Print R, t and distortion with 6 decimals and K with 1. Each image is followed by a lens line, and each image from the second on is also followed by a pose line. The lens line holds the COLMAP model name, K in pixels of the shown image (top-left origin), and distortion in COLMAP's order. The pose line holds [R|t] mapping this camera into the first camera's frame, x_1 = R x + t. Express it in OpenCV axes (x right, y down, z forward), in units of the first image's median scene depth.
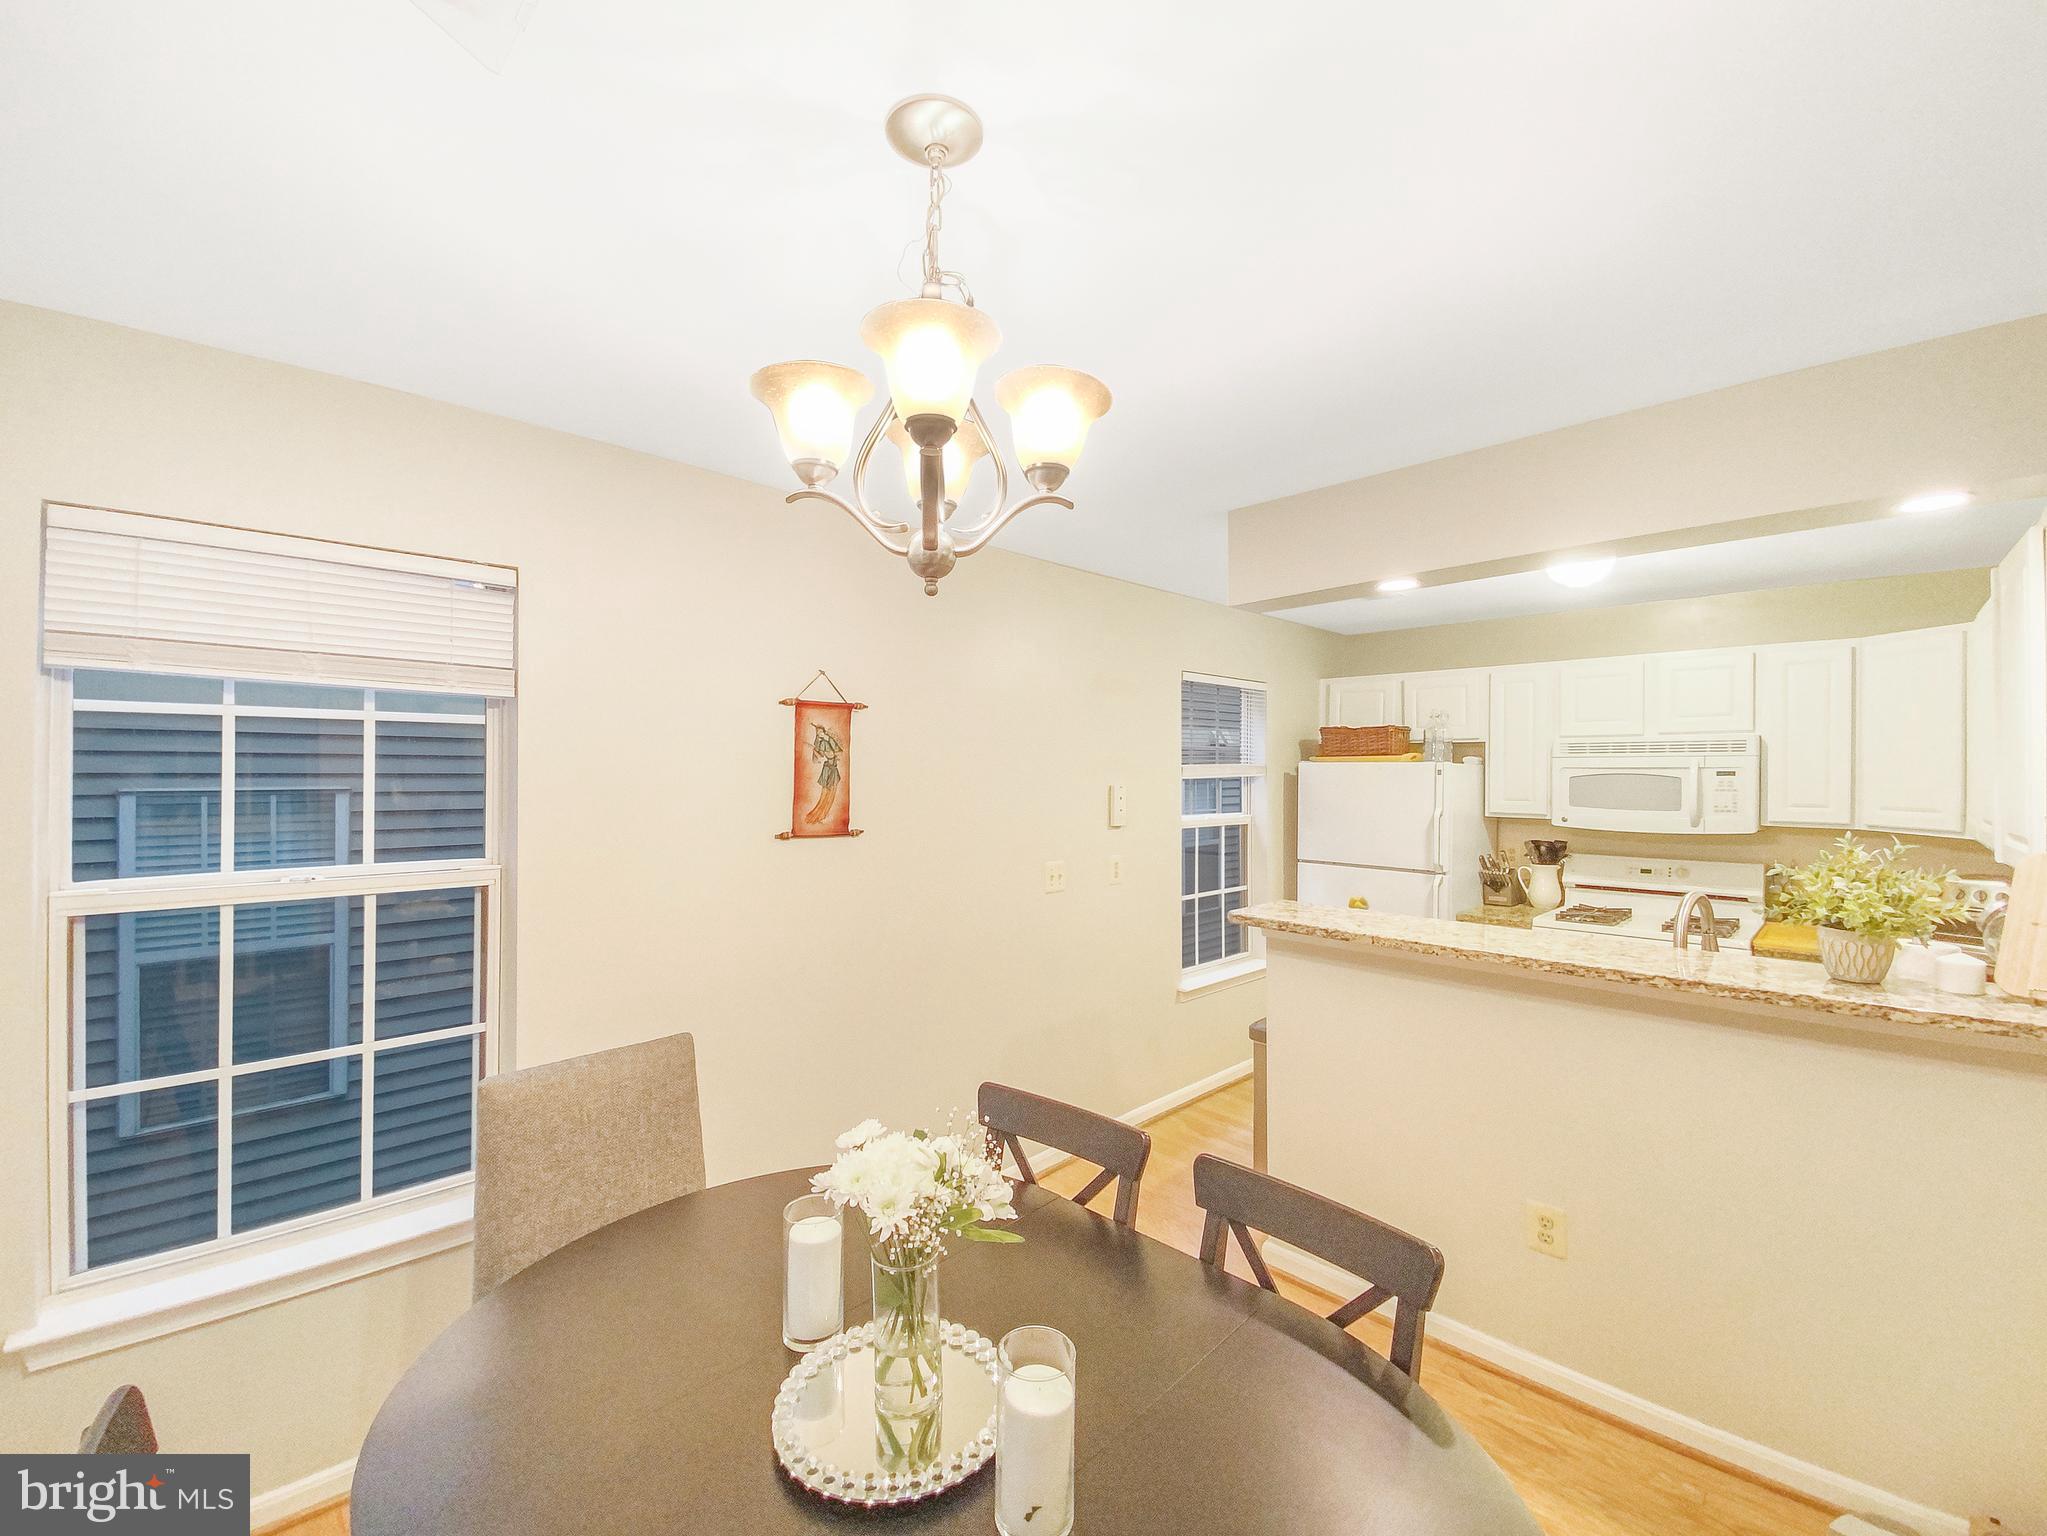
lens RADIAL K [[864.0, 0, 1023.5], [0, 864.0, 768.0], [0, 0, 1]] dist [-0.010819, 0.000045]
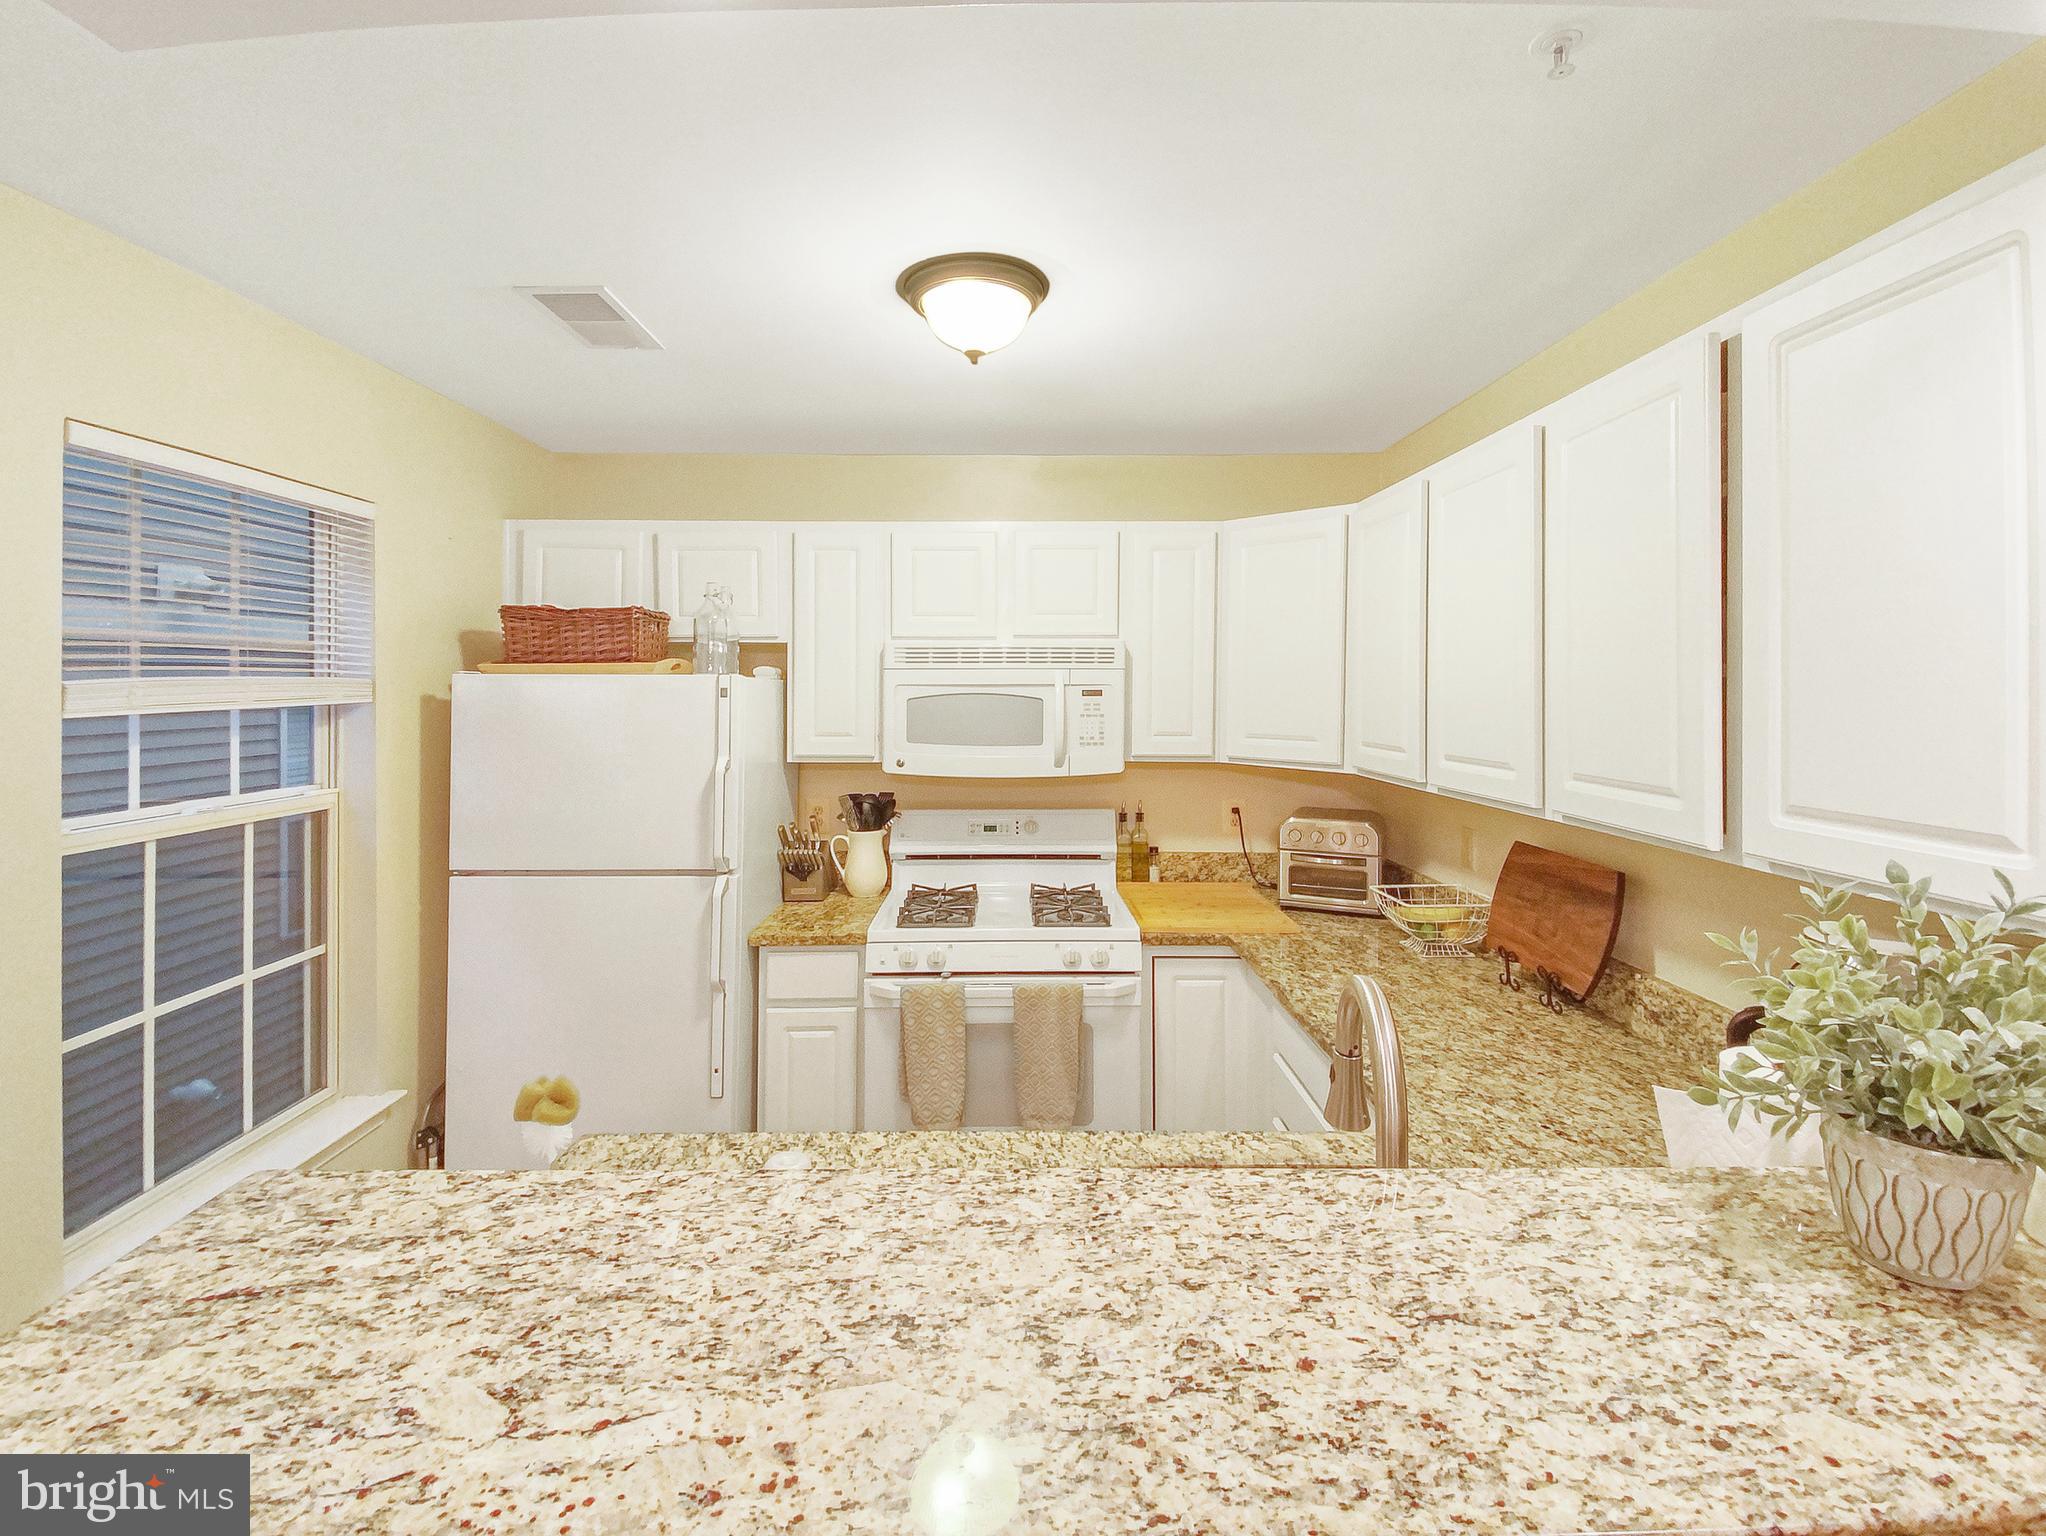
lens RADIAL K [[943.3, 0, 998.3], [0, 943.3, 690.6], [0, 0, 1]] dist [0.011289, -0.012109]
pose [[0.716781, -0.008039, 0.697252, 0.179931], [-0.001863, 0.999908, 0.013444, -0.005450], [-0.697296, -0.010935, 0.716700, 0.427839]]
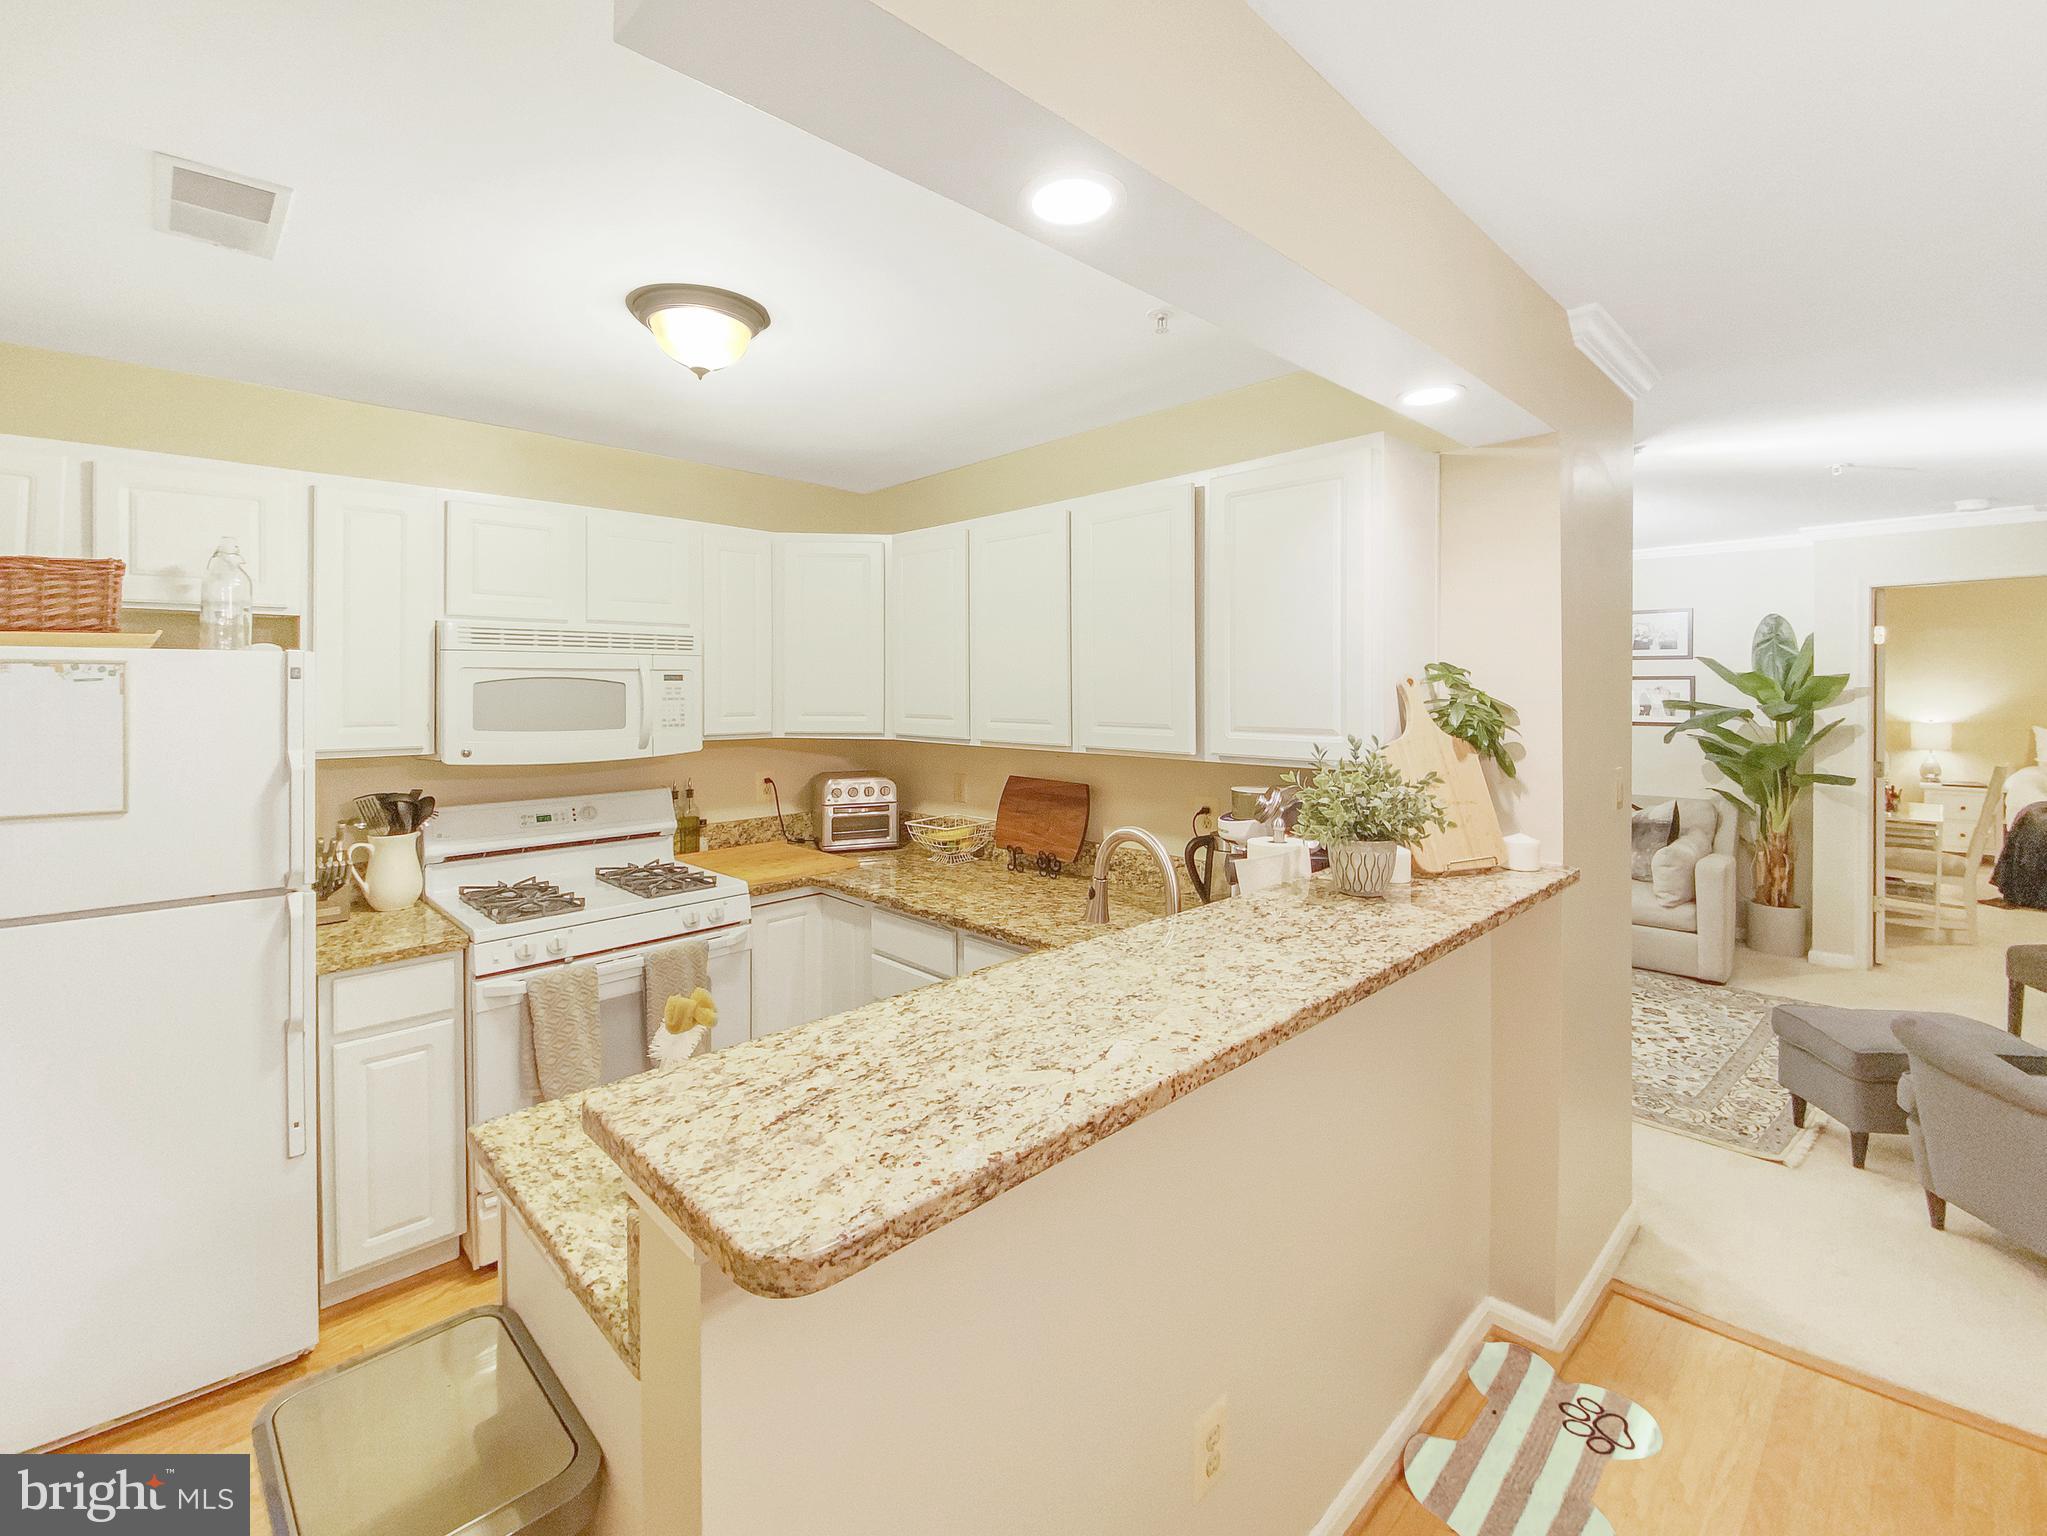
lens RADIAL K [[905.2, 0, 1048.0], [0, 905.2, 696.4], [0, 0, 1]] dist [0.002428, -0.000307]
pose [[0.005228, -0.019586, 0.999795, -0.003889], [-0.002417, 0.999805, 0.019599, 0.006106], [-0.999983, -0.002519, 0.005179, 0.582438]]
